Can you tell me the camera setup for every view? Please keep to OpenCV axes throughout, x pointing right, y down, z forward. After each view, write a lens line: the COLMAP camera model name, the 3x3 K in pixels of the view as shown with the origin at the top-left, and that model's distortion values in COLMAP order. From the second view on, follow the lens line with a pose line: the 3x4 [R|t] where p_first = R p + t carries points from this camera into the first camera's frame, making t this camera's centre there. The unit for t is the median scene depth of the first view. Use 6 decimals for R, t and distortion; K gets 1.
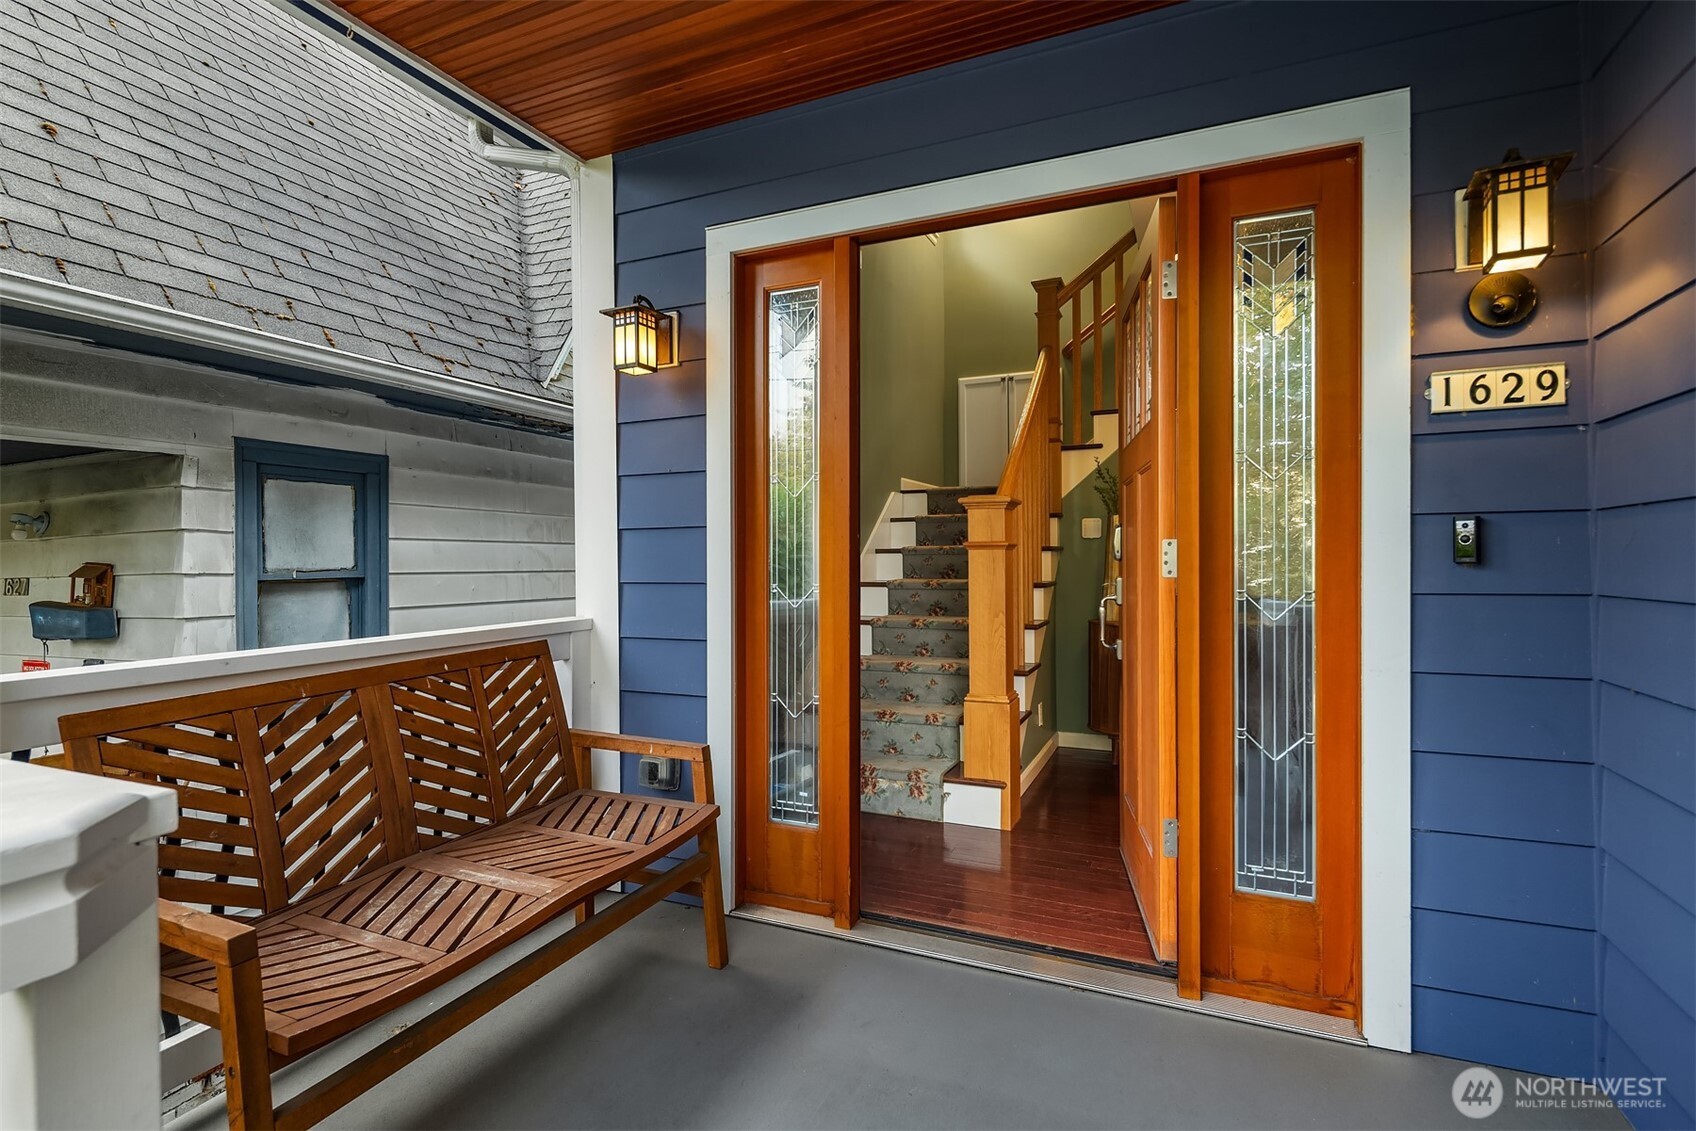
lens RADIAL K [[830.4, 0, 842.3], [0, 830.4, 561.5], [0, 0, 1]] dist [0.005088, 0.000531]
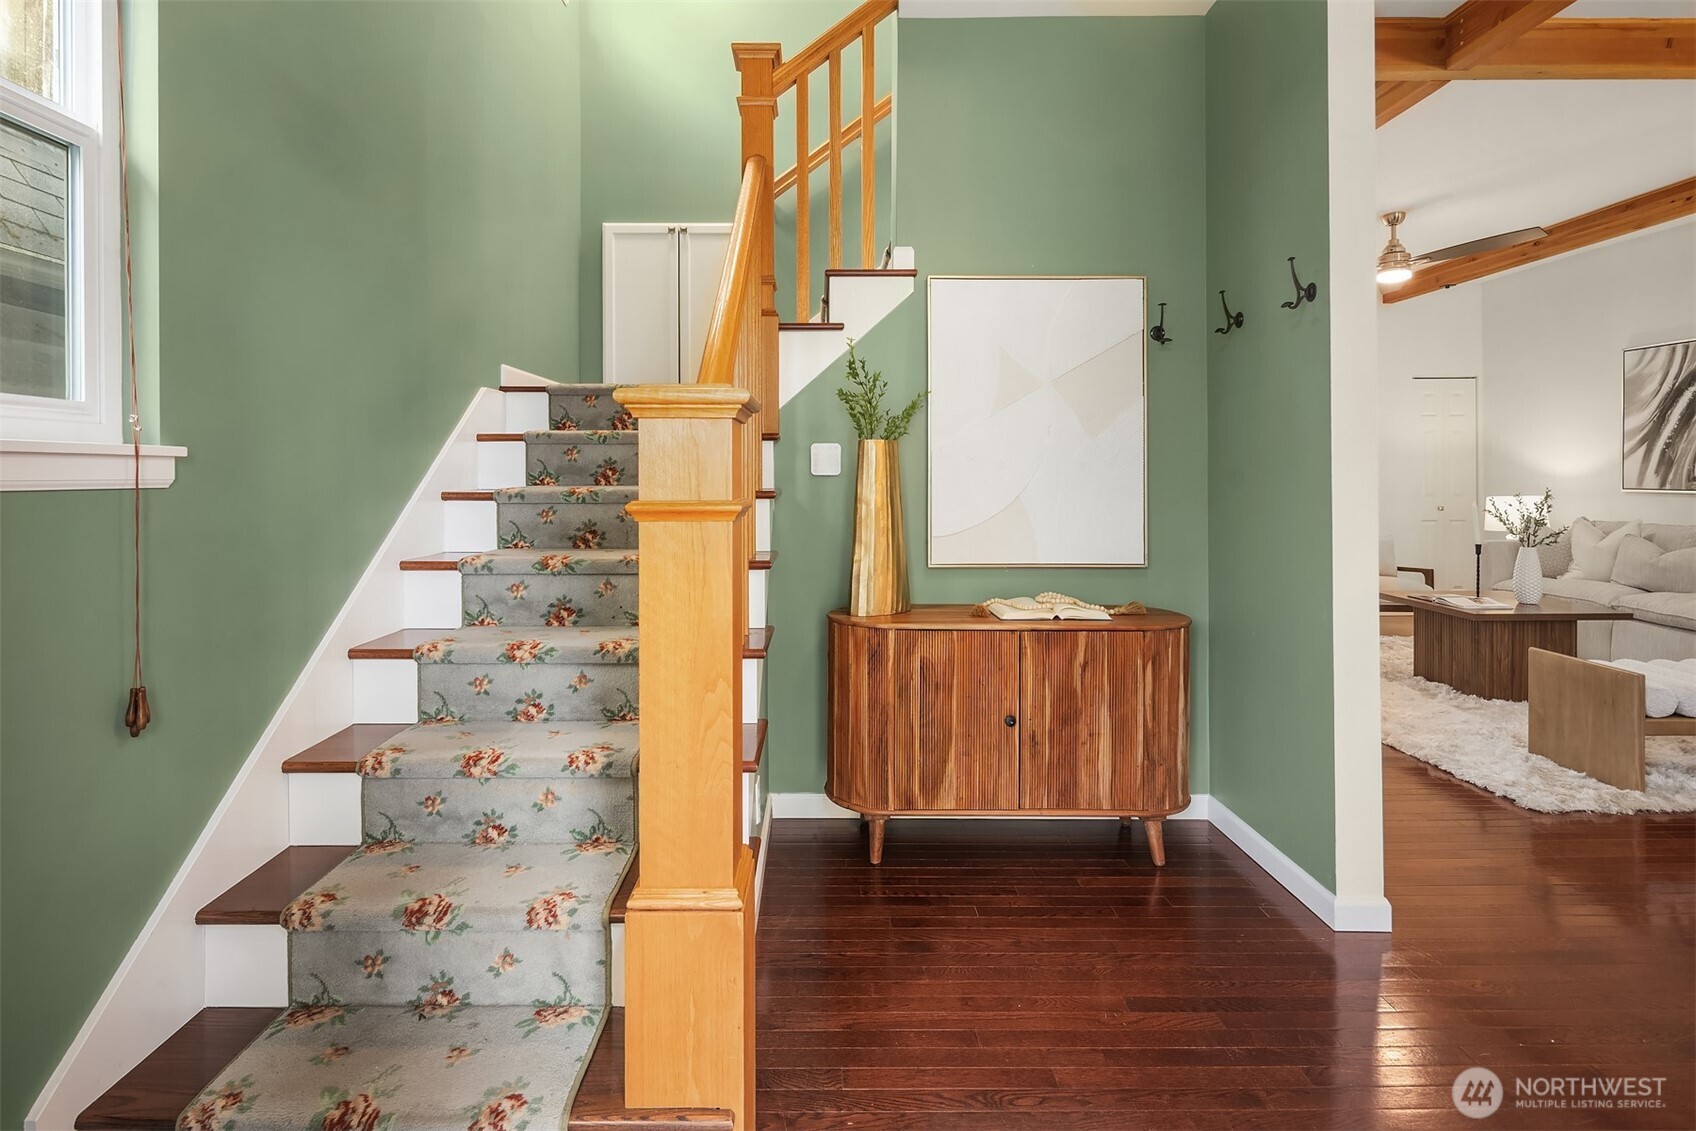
lens RADIAL K [[830.4, 0, 834.5], [0, 830.4, 482.3], [0, 0, 1]] dist [0.005088, 0.000531]
pose [[0.914093, 0.003185, 0.405492, 0.054813], [-0.003788, 0.999993, 0.000684, -0.023287], [-0.405487, -0.002161, 0.914098, 0.429161]]
